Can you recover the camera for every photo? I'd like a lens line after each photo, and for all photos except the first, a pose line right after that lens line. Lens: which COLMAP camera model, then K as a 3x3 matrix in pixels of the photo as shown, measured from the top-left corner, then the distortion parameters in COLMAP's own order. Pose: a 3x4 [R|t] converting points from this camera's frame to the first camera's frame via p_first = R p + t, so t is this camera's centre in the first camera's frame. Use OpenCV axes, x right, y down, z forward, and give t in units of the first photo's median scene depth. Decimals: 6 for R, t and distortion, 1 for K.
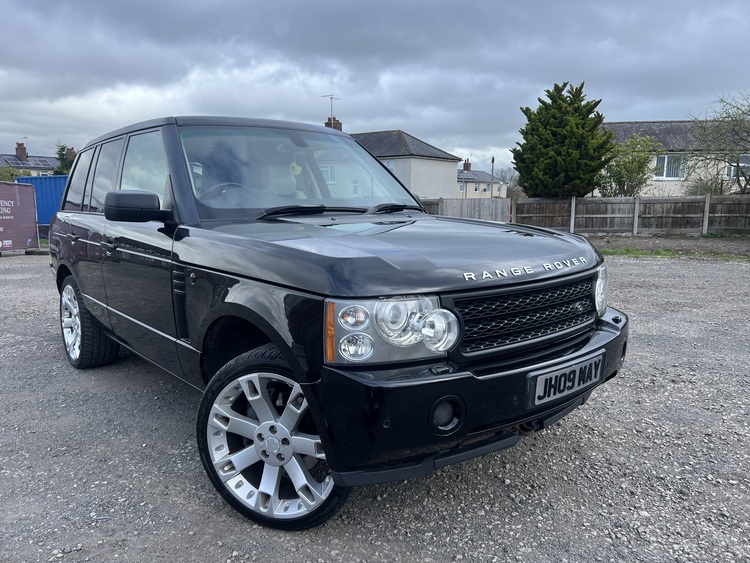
lens RADIAL K [[557.9, 0, 374.6], [0, 557.9, 303.6], [0, 0, 1]] dist [0.064110, -0.003499]
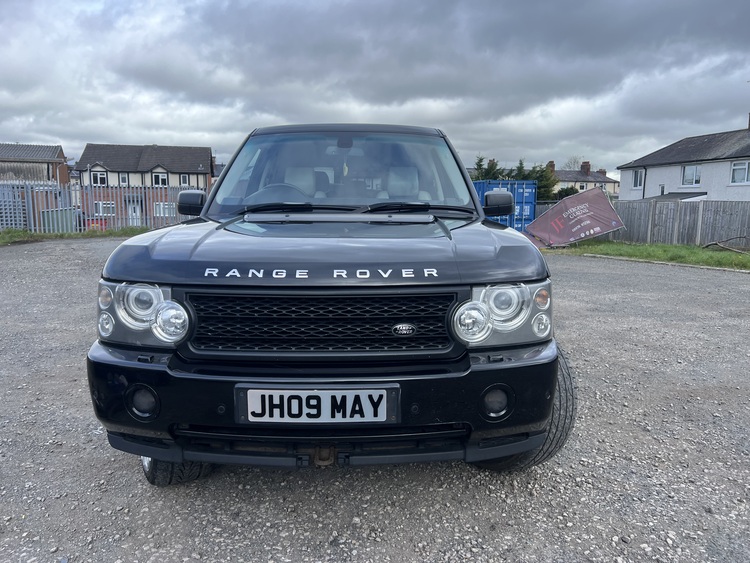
lens RADIAL K [[566.6, 0, 430.4], [0, 566.6, 281.4], [0, 0, 1]] dist [-0.001669, -0.002203]
pose [[0.776889, 0.086709, -0.623639, 0.104291], [-0.114895, 0.993365, -0.005014, -0.006927], [0.619066, 0.075548, 0.781696, 0.044988]]
